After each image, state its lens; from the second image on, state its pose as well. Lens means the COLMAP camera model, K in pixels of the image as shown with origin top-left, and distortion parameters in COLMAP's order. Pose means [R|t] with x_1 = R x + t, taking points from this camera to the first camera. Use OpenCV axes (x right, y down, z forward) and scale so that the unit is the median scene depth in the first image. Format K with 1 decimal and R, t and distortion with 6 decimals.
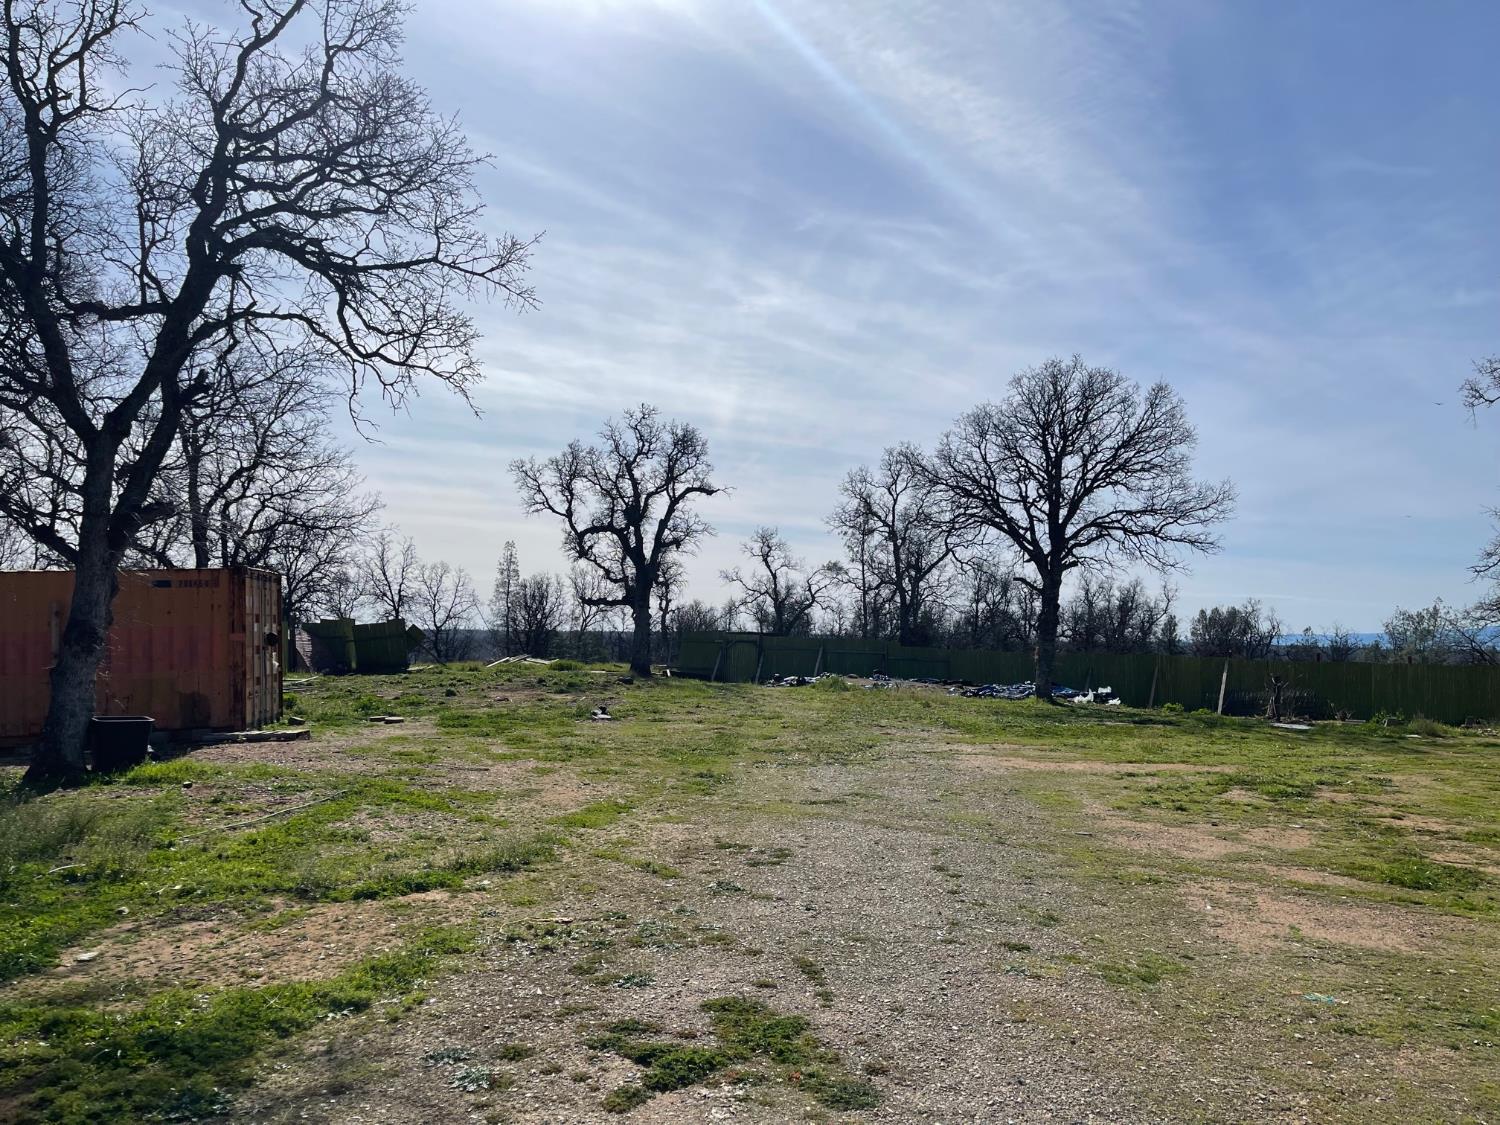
lens RADIAL K [[1155.6, 0, 757.5], [0, 1155.6, 592.1], [0, 0, 1]] dist [0.101531, -0.111808]
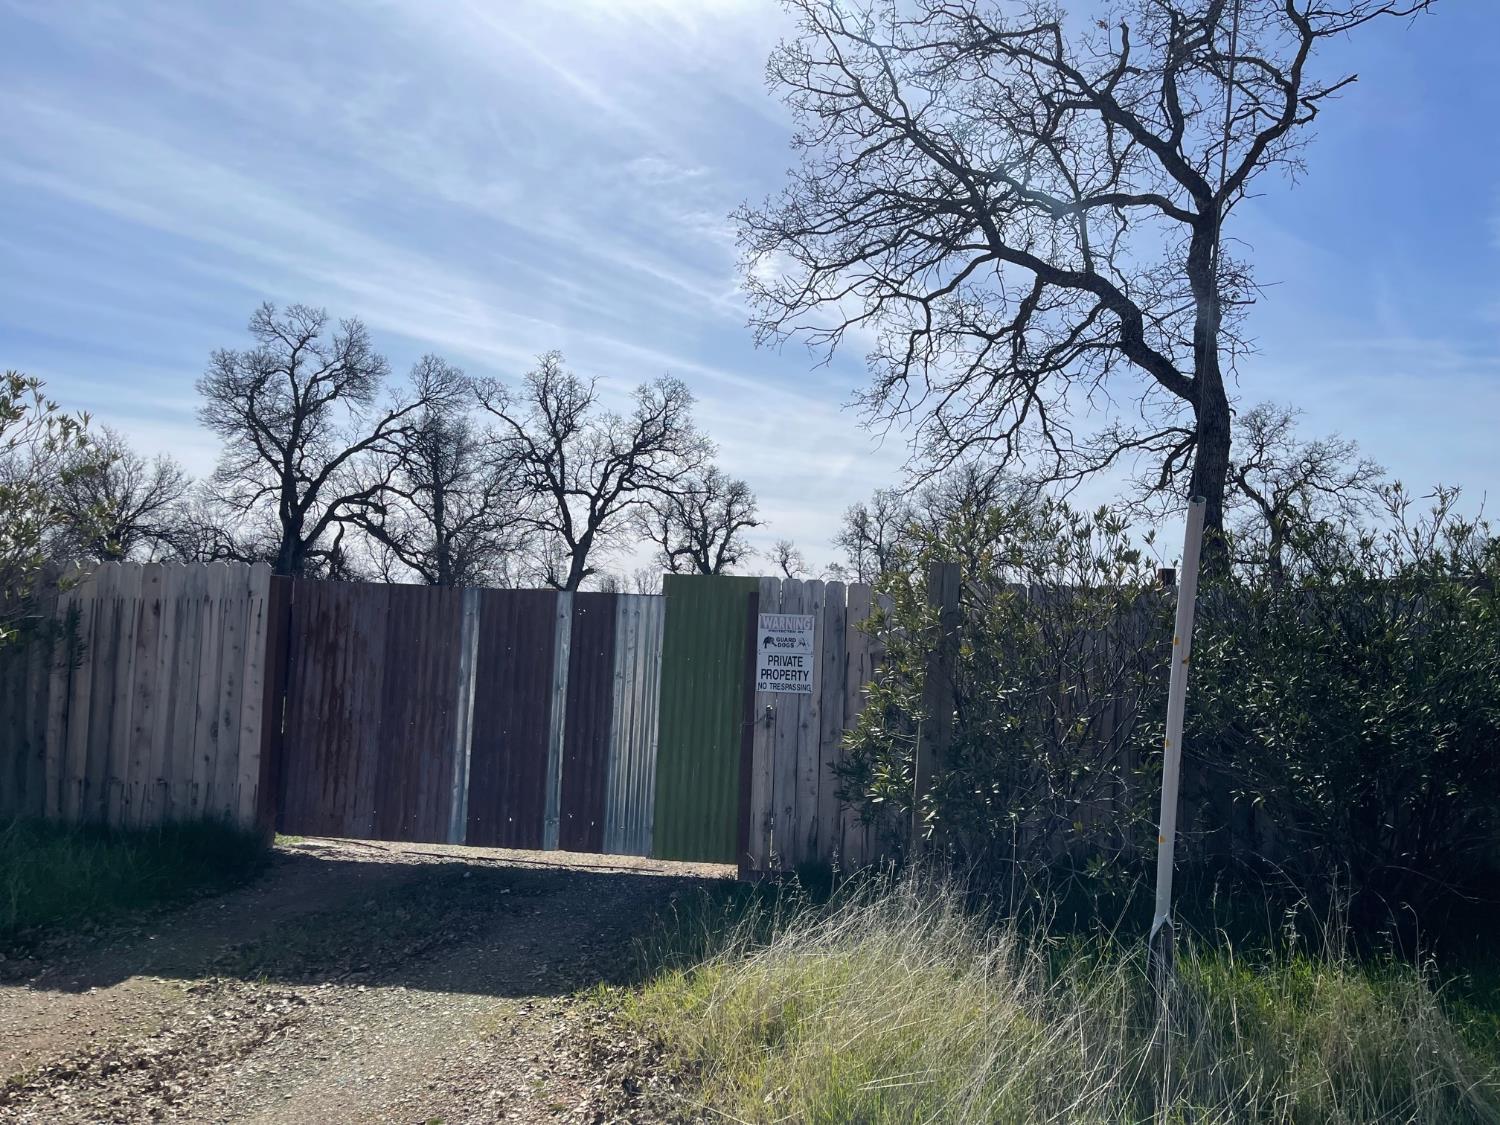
lens RADIAL K [[1155.6, 0, 757.5], [0, 1155.6, 592.1], [0, 0, 1]] dist [0.101531, -0.111808]
pose [[0.999920, 0.012634, 0.000958, -0.068379], [-0.012643, 0.999879, 0.009114, -0.027392], [-0.000842, -0.009126, 0.999958, -0.864422]]
